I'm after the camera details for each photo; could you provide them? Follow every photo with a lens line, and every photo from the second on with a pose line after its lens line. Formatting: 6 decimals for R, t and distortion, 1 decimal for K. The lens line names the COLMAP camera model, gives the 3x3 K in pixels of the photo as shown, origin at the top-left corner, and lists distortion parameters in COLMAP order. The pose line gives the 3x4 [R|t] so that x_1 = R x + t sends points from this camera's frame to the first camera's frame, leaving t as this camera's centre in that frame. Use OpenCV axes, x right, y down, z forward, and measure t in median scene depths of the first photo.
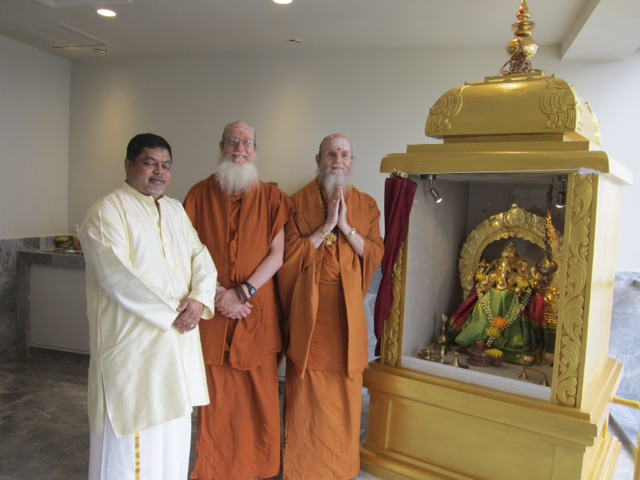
lens RADIAL K [[532.6, 0, 320.5], [0, 532.6, 239.7], [0, 0, 1]] dist [-0.054224, 0.005419]
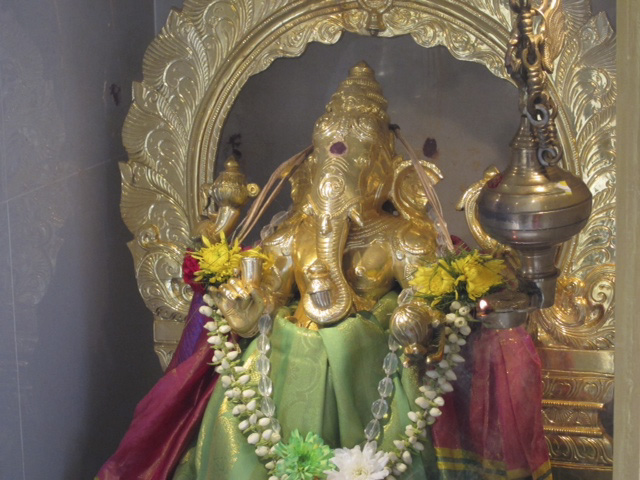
lens RADIAL K [[1930.7, 0, 319.9], [0, 1930.7, 239.9], [0, 0, 1]] dist [-0.031842, 0.000000]
pose [[0.952948, -0.121910, 0.277541, 0.144243], [0.084057, 0.985934, 0.144458, -0.036363], [-0.291248, -0.114332, 0.949791, 0.324400]]
